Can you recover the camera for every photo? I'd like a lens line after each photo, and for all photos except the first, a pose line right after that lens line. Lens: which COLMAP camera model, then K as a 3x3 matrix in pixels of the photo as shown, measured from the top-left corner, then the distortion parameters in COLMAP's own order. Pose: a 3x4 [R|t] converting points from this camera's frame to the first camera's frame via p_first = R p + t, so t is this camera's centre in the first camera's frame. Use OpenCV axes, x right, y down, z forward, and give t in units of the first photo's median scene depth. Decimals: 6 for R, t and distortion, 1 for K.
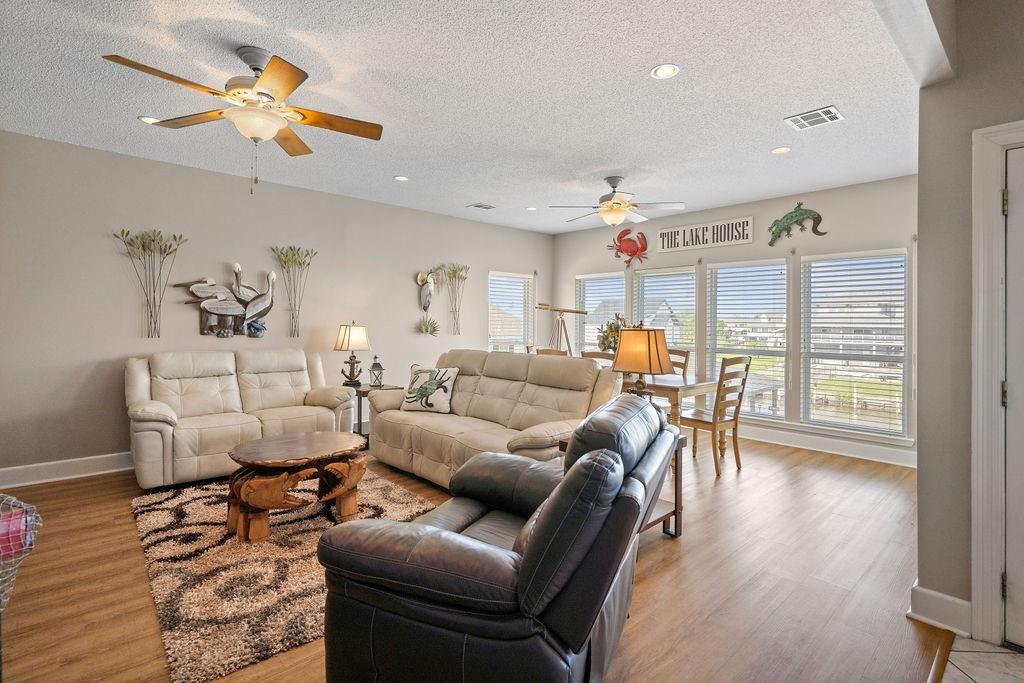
lens RADIAL K [[490.6, 0, 512.2], [0, 490.6, 328.9], [0, 0, 1]] dist [-0.001705, -0.000002]
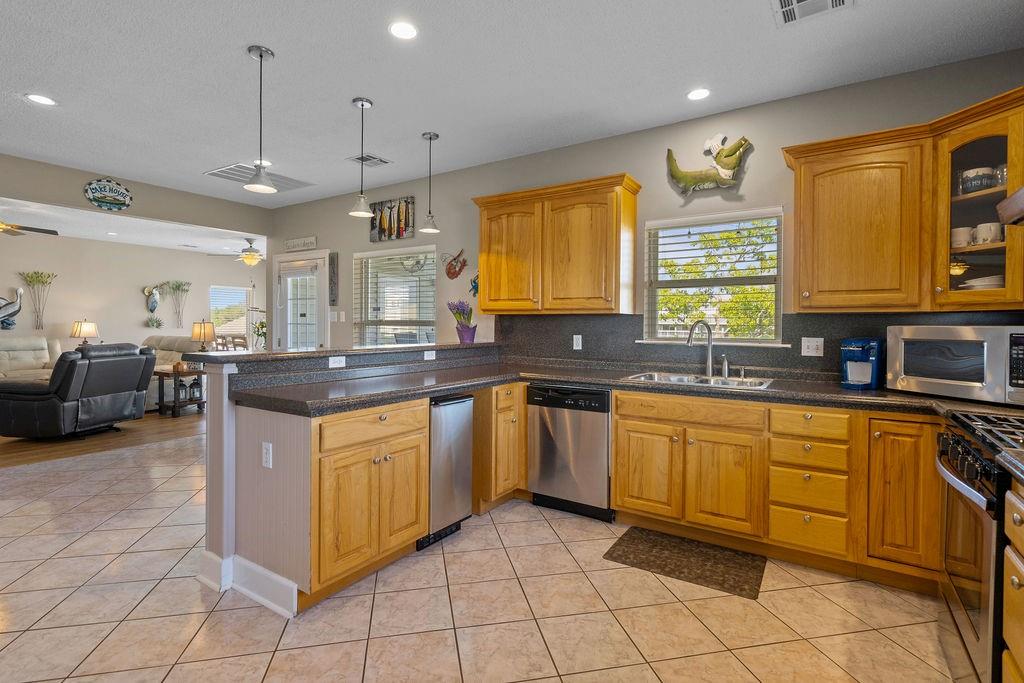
lens RADIAL K [[487.7, 0, 513.9], [0, 487.7, 330.3], [0, 0, 1]] dist [0.001032, 0.000179]
pose [[0.968210, -0.008258, 0.250001, 0.594656], [0.006580, 0.999950, 0.007545, 0.016718], [-0.250051, -0.005660, 0.968216, -0.836516]]
